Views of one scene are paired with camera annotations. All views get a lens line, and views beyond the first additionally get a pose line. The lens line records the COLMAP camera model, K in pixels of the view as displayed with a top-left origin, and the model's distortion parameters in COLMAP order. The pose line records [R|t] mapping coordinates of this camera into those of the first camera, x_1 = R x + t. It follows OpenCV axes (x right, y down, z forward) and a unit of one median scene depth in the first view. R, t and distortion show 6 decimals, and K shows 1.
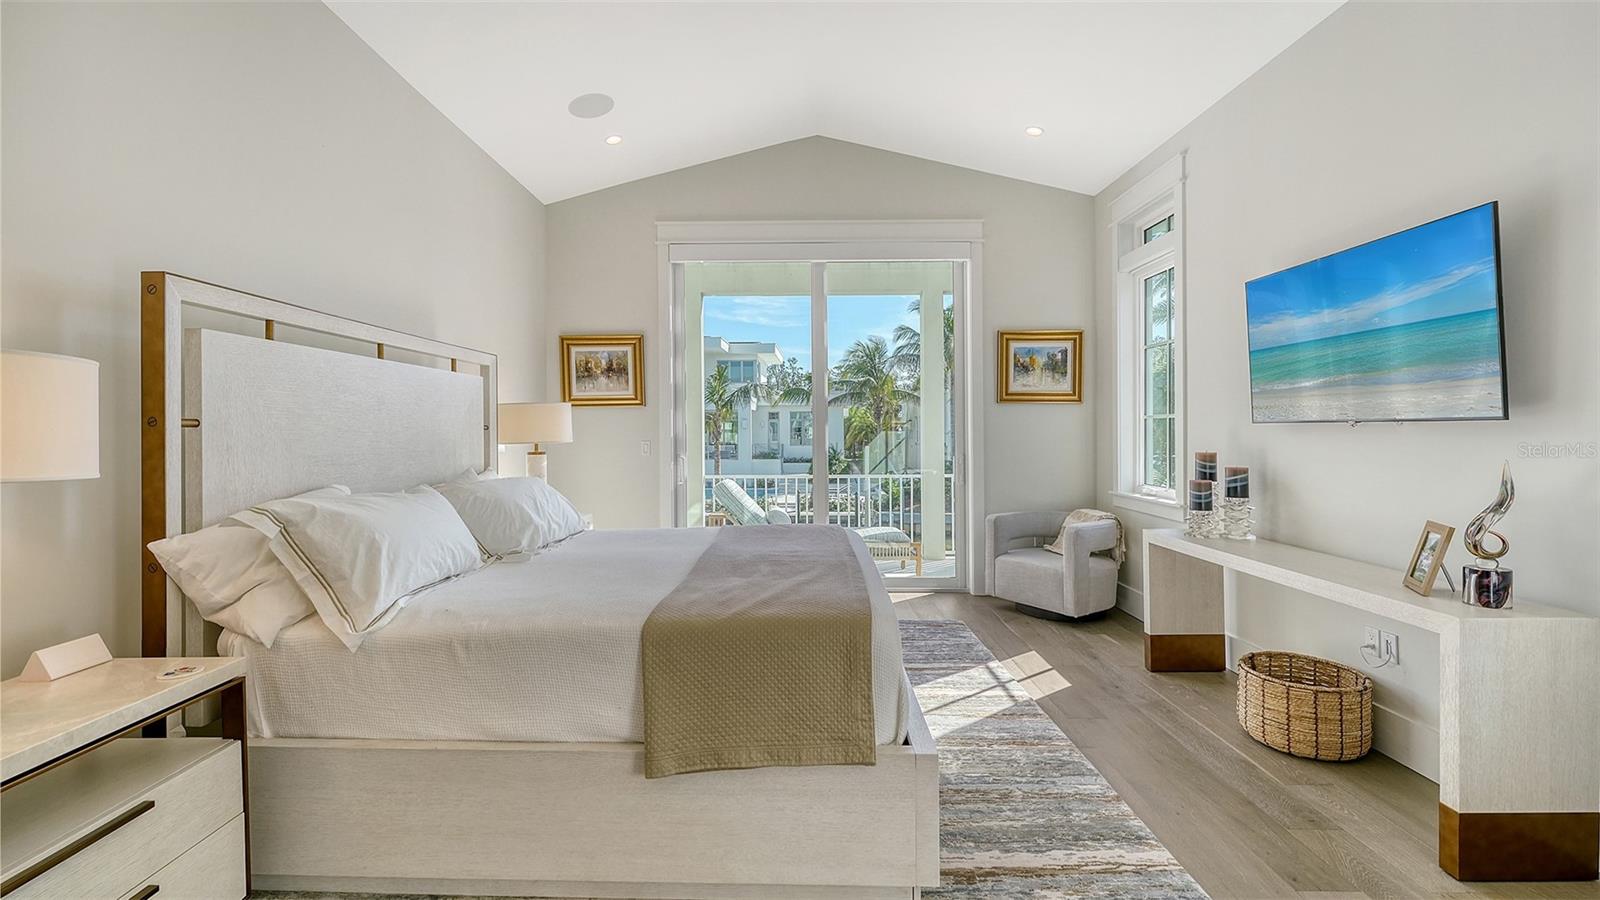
lens RADIAL K [[692.9, 0, 773.9], [0, 692.9, 435.2], [0, 0, 1]] dist [-0.002296, -0.000402]
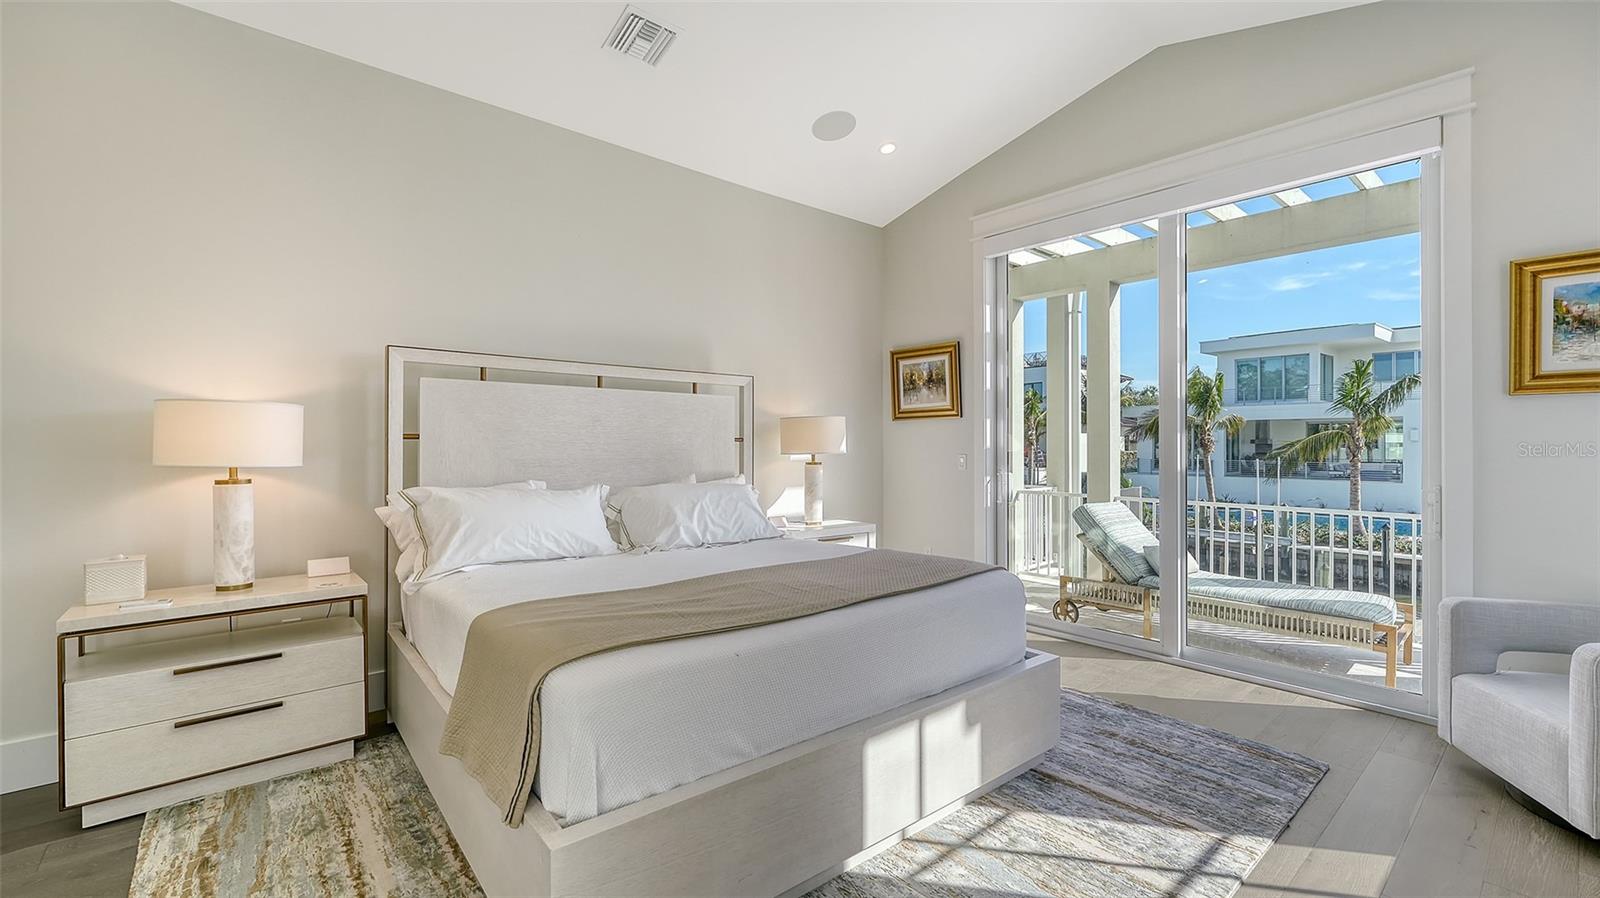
lens RADIAL K [[657.8, 0, 800.0], [0, 657.8, 449.0], [0, 0, 1]] dist [-0.000789, -0.000037]
pose [[0.668300, 0.010761, -0.743814, 0.335220], [-0.008577, 0.999940, 0.006760, -0.002622], [0.743842, 0.001862, 0.668353, 0.241119]]
